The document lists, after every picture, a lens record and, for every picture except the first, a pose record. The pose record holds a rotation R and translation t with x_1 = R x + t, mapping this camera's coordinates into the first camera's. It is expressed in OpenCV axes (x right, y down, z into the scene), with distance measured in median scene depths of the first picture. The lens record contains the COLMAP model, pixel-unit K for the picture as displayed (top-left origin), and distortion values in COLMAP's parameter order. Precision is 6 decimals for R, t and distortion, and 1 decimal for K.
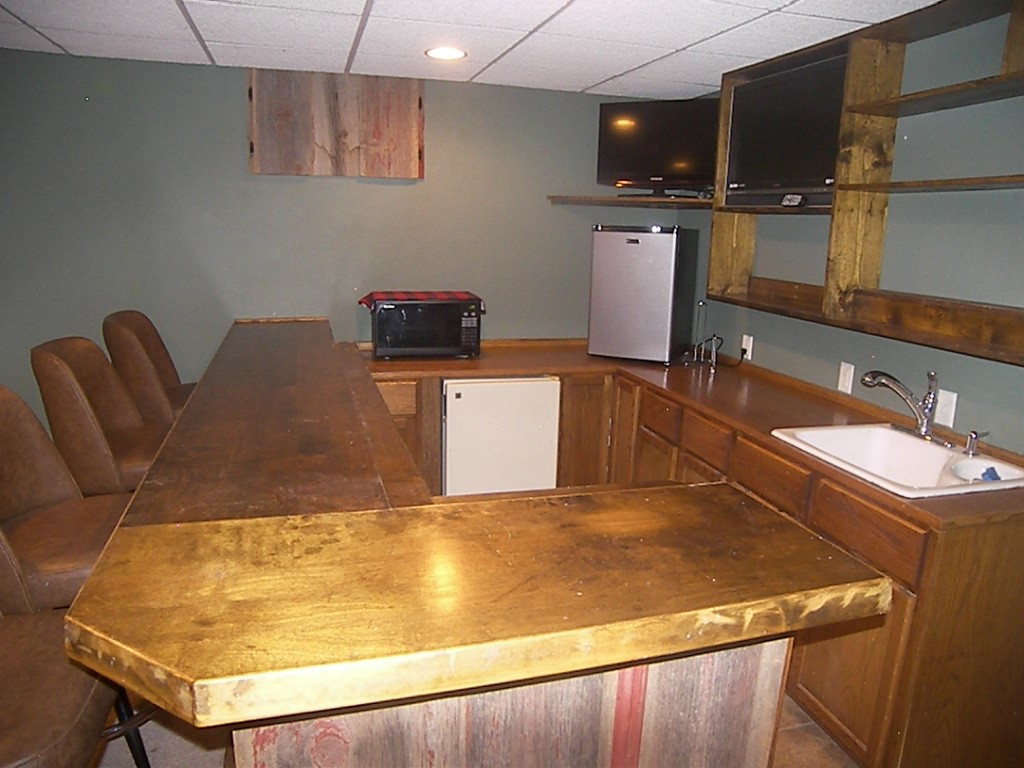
lens RADIAL K [[732.6, 0, 522.6], [0, 732.6, 385.5], [0, 0, 1]] dist [-0.150960, 0.107629]
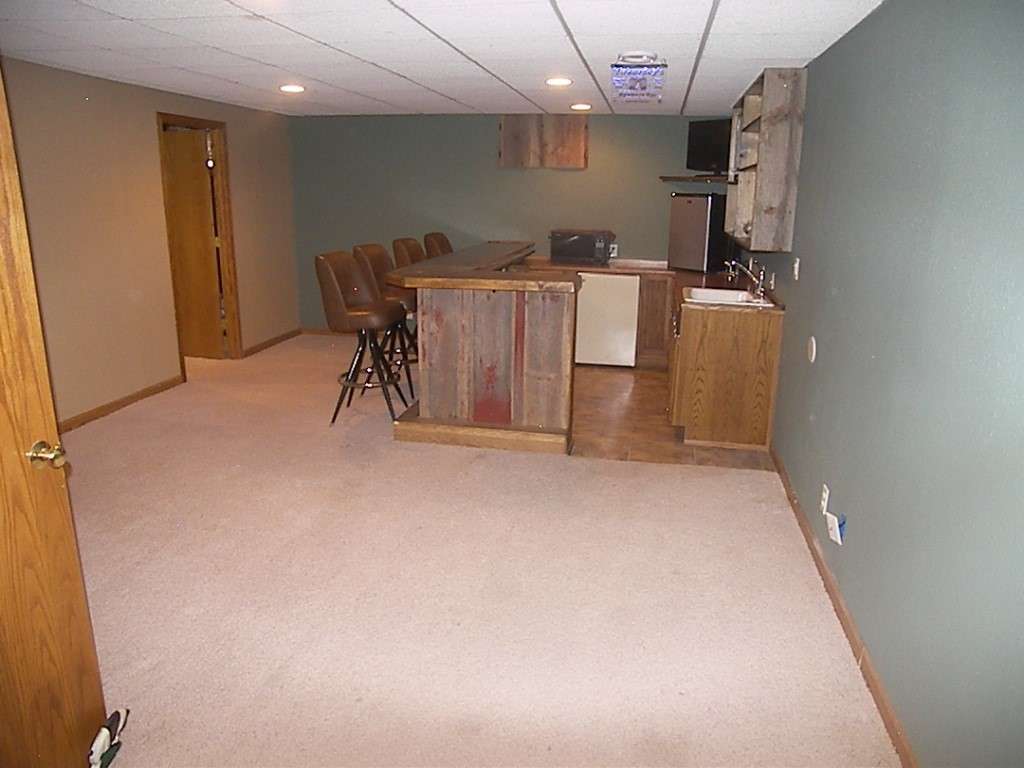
lens RADIAL K [[732.6, 0, 522.6], [0, 732.6, 385.5], [0, 0, 1]] dist [-0.150960, 0.107629]
pose [[0.889091, 0.107602, -0.444904, 0.625915], [-0.094339, 0.994185, 0.051923, 0.195807], [0.447904, -0.004193, 0.894072, -0.763763]]
